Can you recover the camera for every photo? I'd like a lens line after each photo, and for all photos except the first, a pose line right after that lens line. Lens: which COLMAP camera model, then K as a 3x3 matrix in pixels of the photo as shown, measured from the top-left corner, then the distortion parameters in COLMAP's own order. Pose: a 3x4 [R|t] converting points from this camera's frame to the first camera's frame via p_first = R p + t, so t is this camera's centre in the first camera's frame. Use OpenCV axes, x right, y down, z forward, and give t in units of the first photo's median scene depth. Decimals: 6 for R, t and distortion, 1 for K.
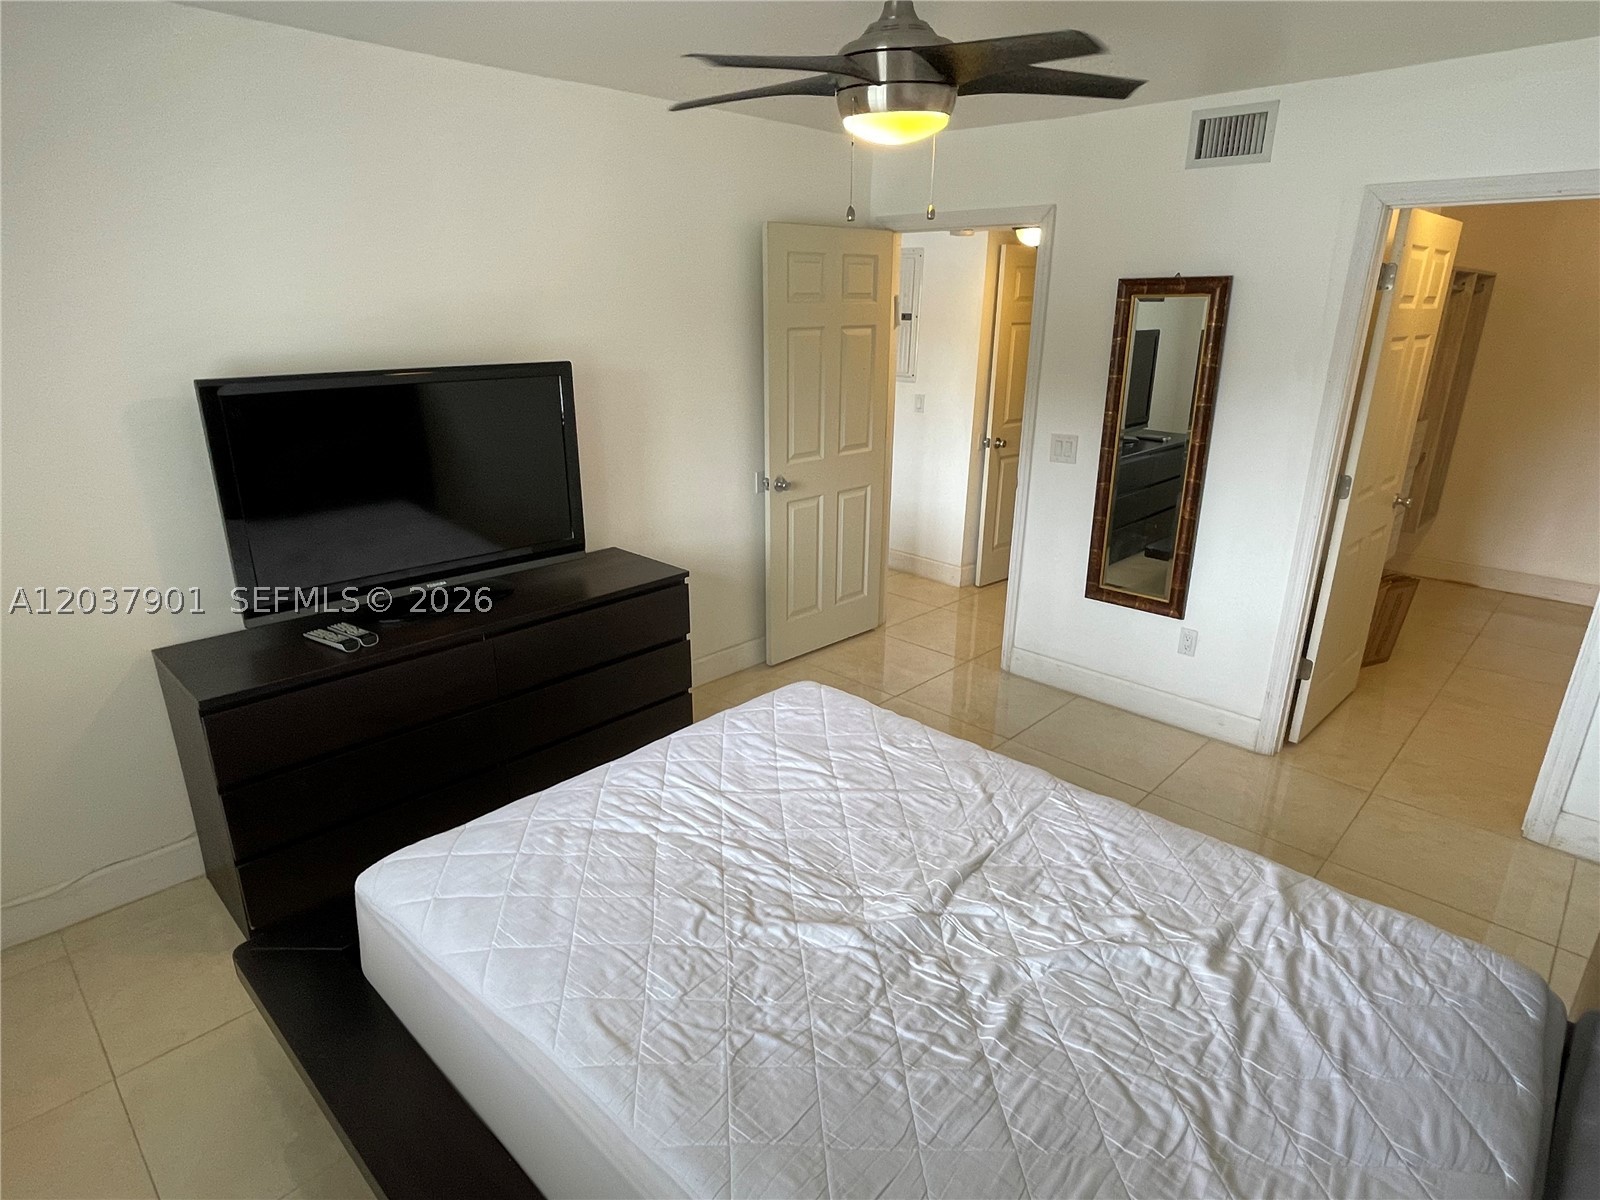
lens RADIAL K [[893.9, 0, 802.3], [0, 893.9, 606.7], [0, 0, 1]] dist [-0.011594, 0.005279]
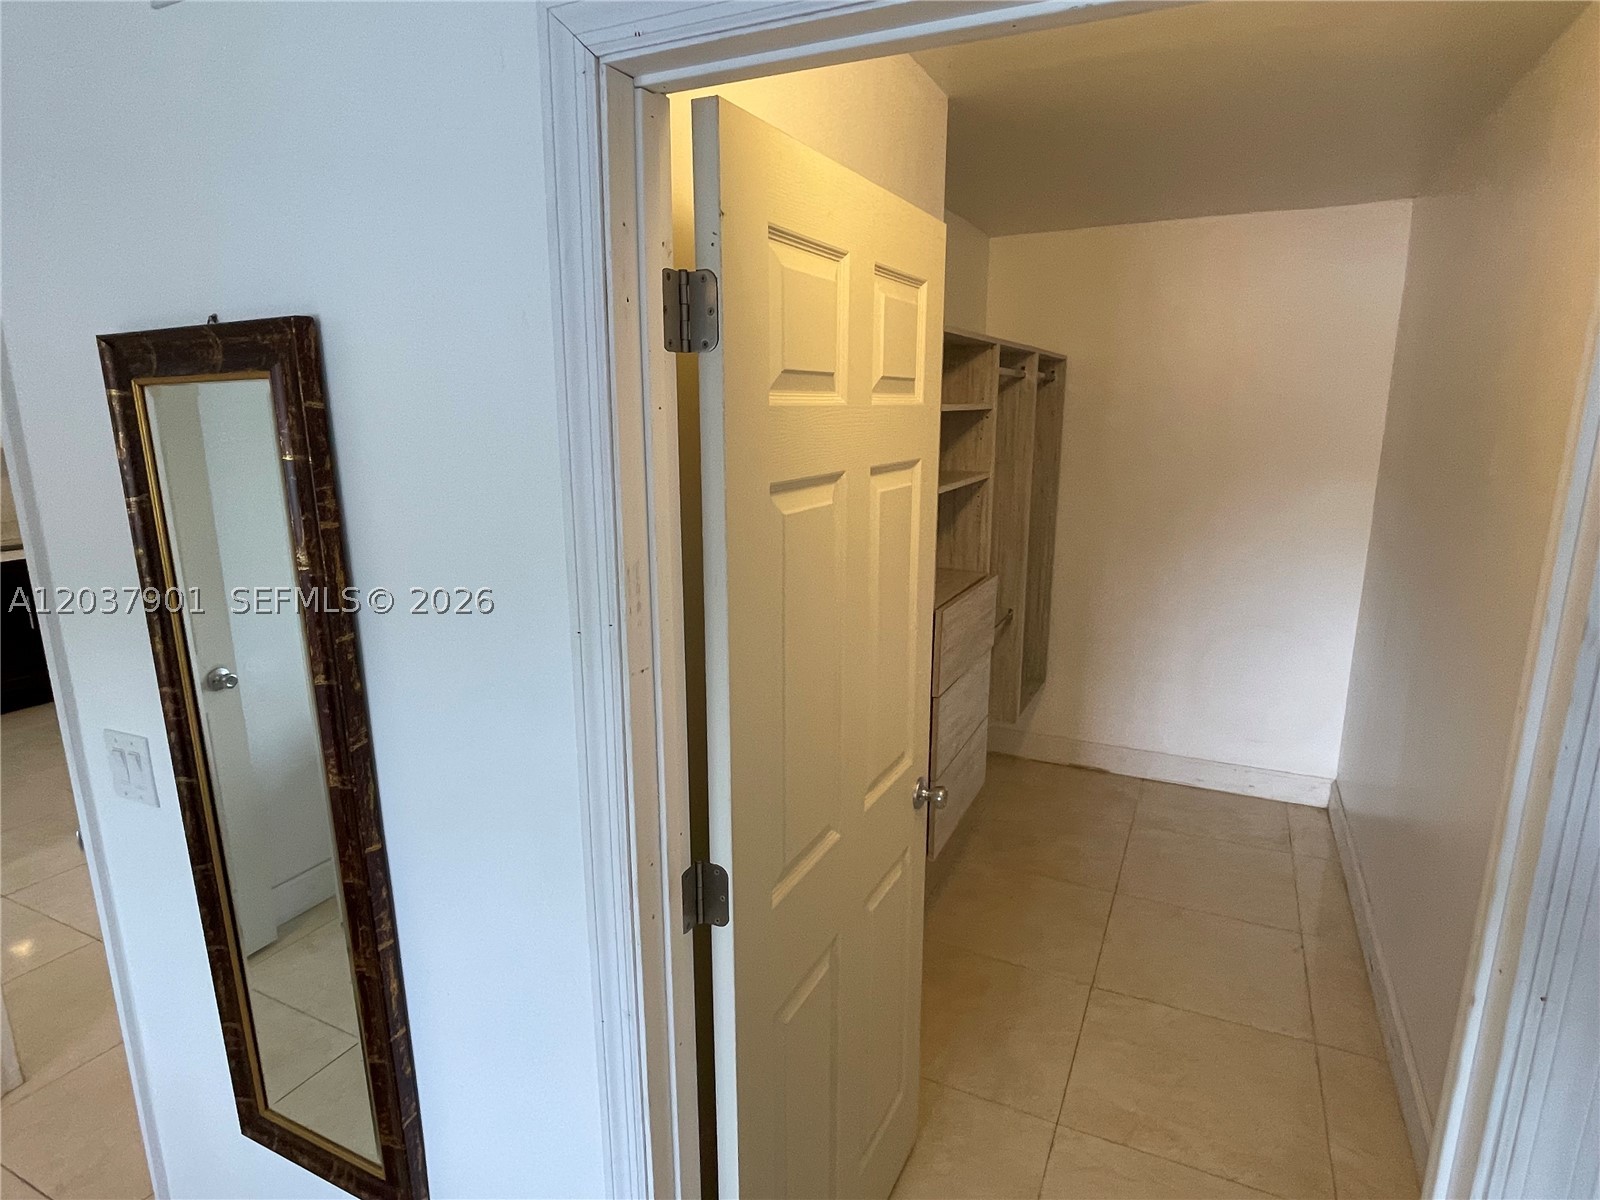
lens RADIAL K [[893.9, 0, 797.0], [0, 893.9, 603.8], [0, 0, 1]] dist [-0.011594, 0.005279]
pose [[0.950074, -0.076688, 0.302454, 0.482338], [0.108929, 0.989858, -0.091189, -0.190235], [-0.292393, 0.119582, 0.948792, 0.569778]]
